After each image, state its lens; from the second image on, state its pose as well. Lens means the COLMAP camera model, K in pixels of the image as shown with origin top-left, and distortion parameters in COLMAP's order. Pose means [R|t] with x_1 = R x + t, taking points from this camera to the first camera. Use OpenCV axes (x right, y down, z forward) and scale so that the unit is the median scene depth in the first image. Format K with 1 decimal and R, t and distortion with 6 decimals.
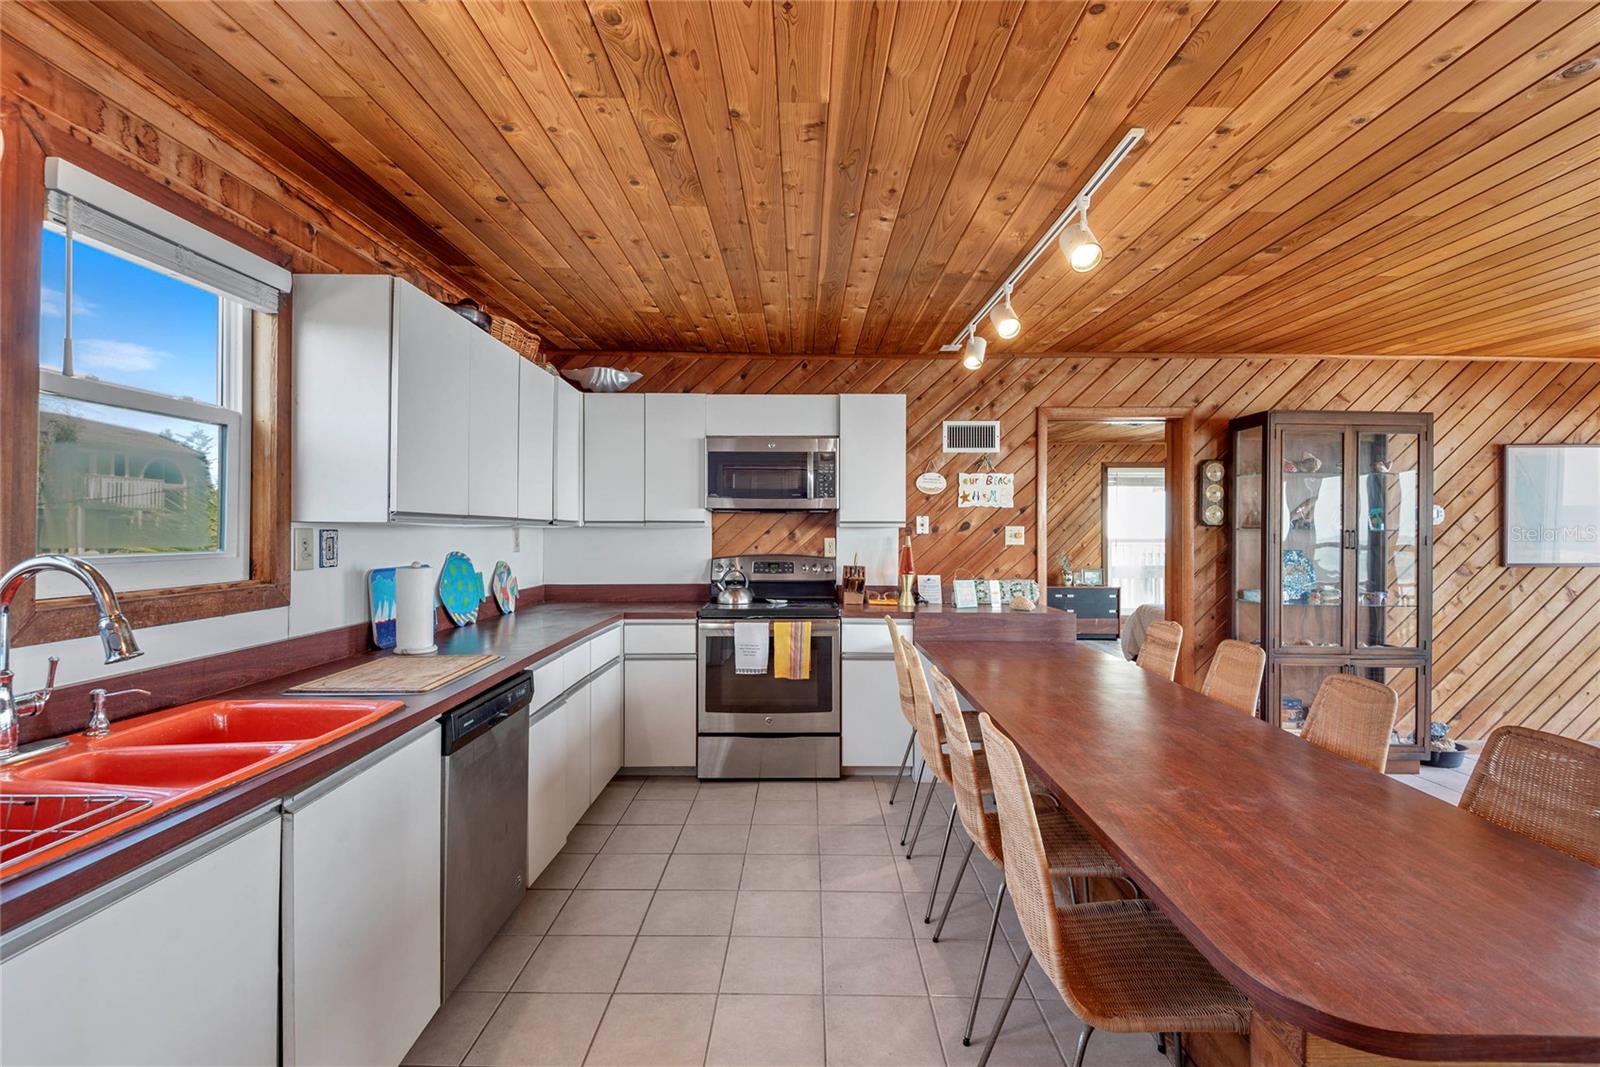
lens RADIAL K [[745.5, 0, 802.3], [0, 745.5, 529.5], [0, 0, 1]] dist [0.001112, -0.001977]
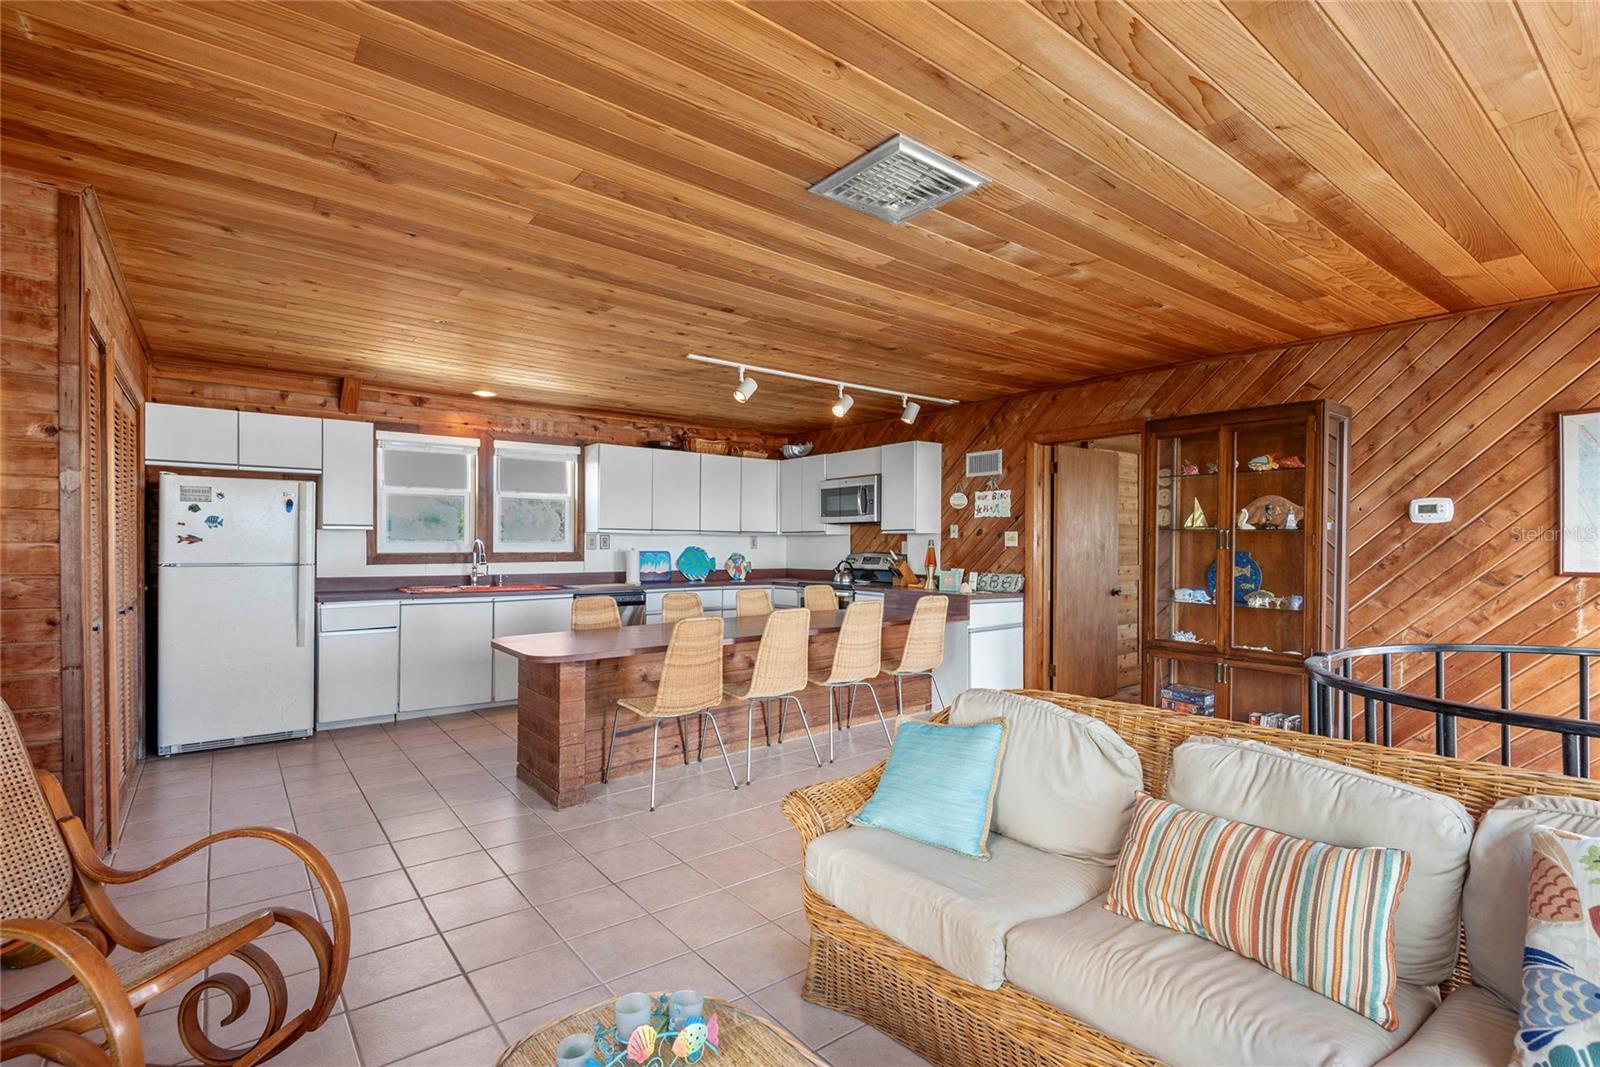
lens RADIAL K [[745.5, 0, 807.2], [0, 745.5, 548.2], [0, 0, 1]] dist [0.008945, -0.007623]
pose [[0.617923, 0.003030, -0.786233, 1.071247], [-0.002021, 0.999995, 0.002265, 0.021845], [0.786236, 0.000189, 0.617926, -0.054014]]
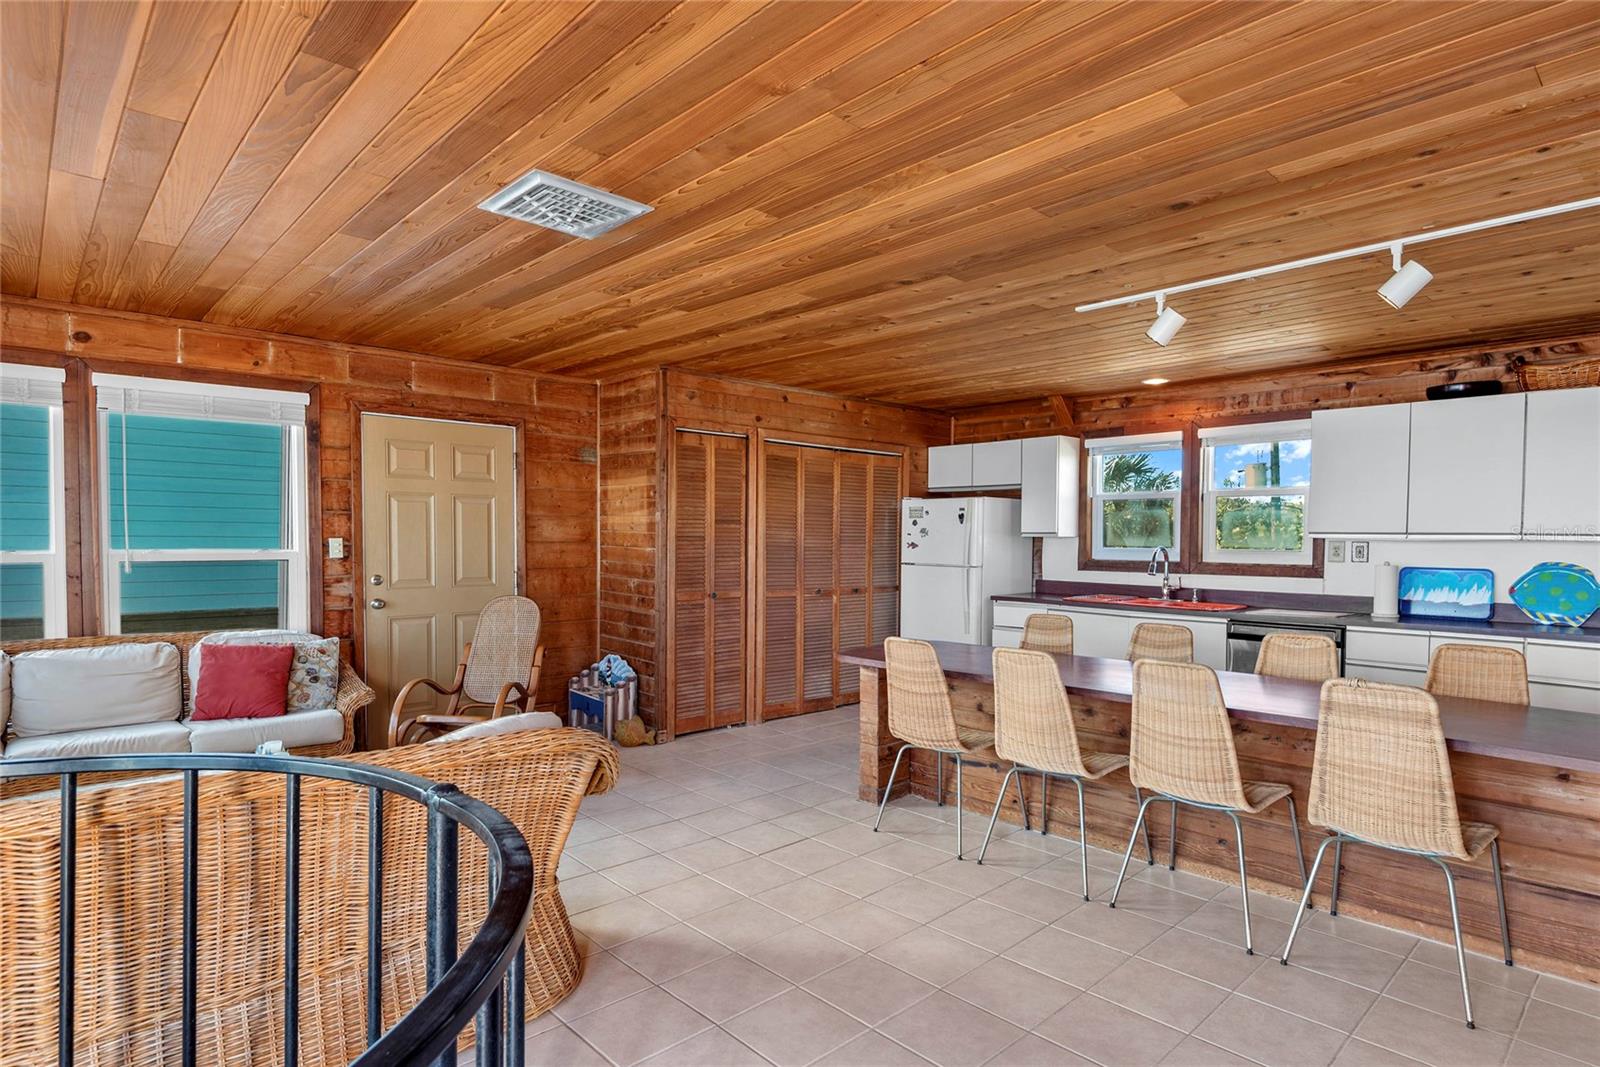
lens RADIAL K [[848.1, 0, 798.4], [0, 848.1, 560.4], [0, 0, 1]] dist [0.016982, -0.012111]
pose [[-0.741448, 0.010131, -0.670934, 0.987866], [-0.010623, 0.999583, 0.026833, 0.002740], [0.670926, 0.027022, -0.741032, 0.891339]]
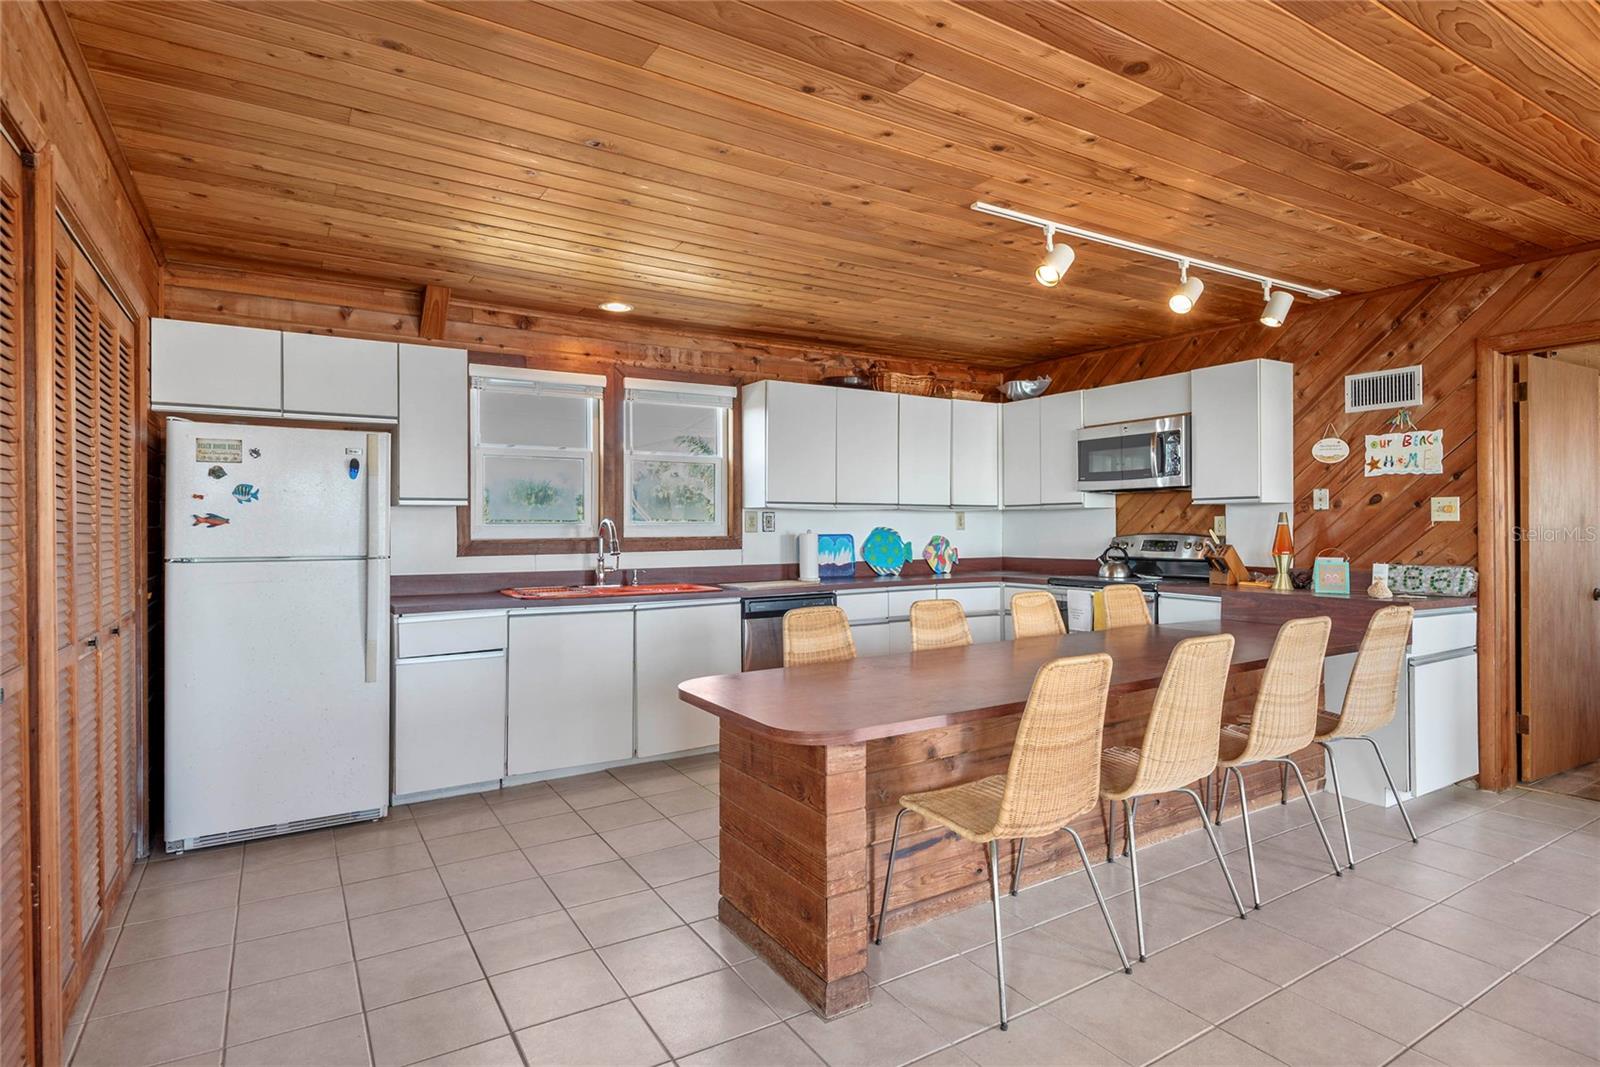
lens RADIAL K [[848.1, 0, 803.1], [0, 848.1, 523.2], [0, 0, 1]] dist [0.016982, -0.012111]
pose [[0.523306, -0.009384, -0.852093, 0.695052], [0.006597, 0.999954, -0.006961, 0.024752], [0.852119, -0.001979, 0.523344, -0.035773]]
